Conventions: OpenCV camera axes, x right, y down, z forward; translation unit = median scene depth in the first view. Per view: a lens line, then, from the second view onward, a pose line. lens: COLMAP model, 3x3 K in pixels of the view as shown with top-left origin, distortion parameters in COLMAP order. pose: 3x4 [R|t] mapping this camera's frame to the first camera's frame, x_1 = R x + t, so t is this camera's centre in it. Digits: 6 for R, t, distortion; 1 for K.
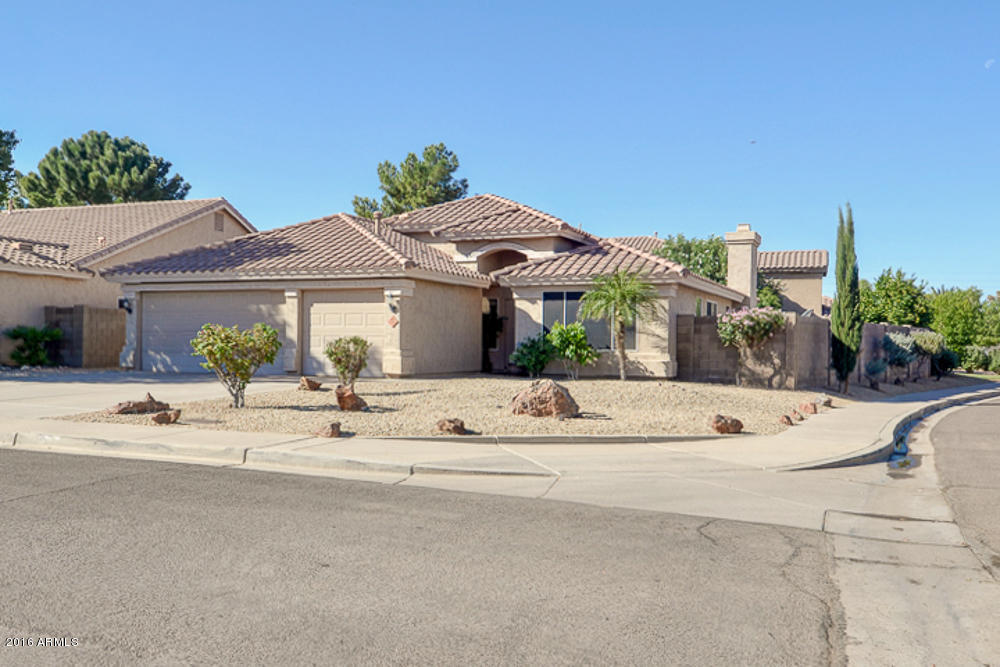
lens RADIAL K [[807.3, 0, 500.5], [0, 807.3, 364.2], [0, 0, 1]] dist [-0.002707, -0.004472]
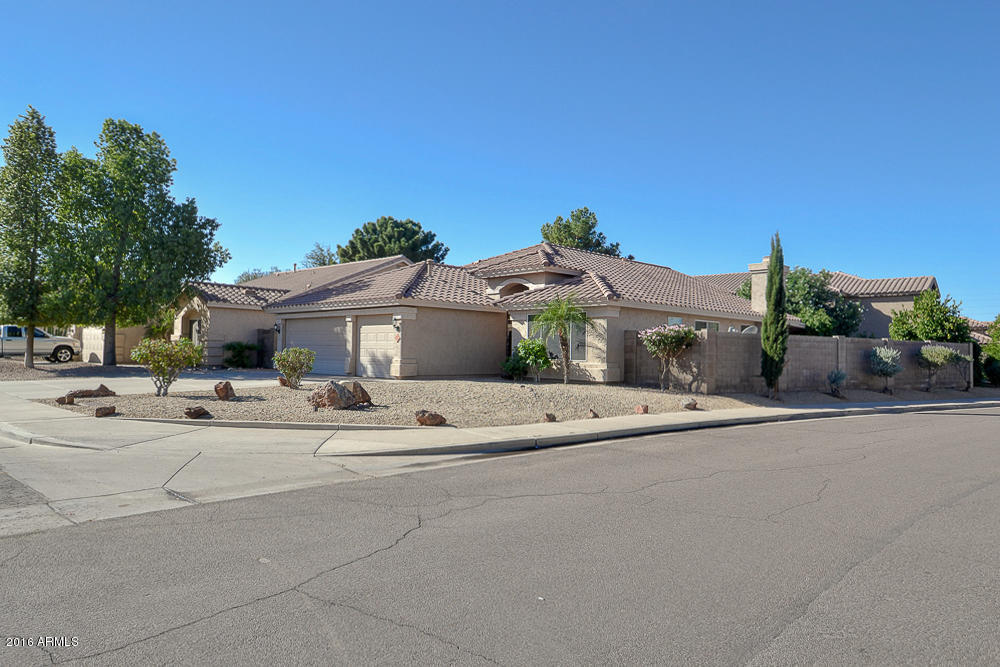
lens RADIAL K [[594.2, 0, 567.9], [0, 594.2, 353.7], [0, 0, 1]] dist [0.003262, 0.000320]
pose [[0.957092, 0.001835, -0.289780, 0.395371], [-0.011222, 0.999465, -0.030735, 0.001426], [0.289568, 0.032668, 0.956600, 0.107640]]
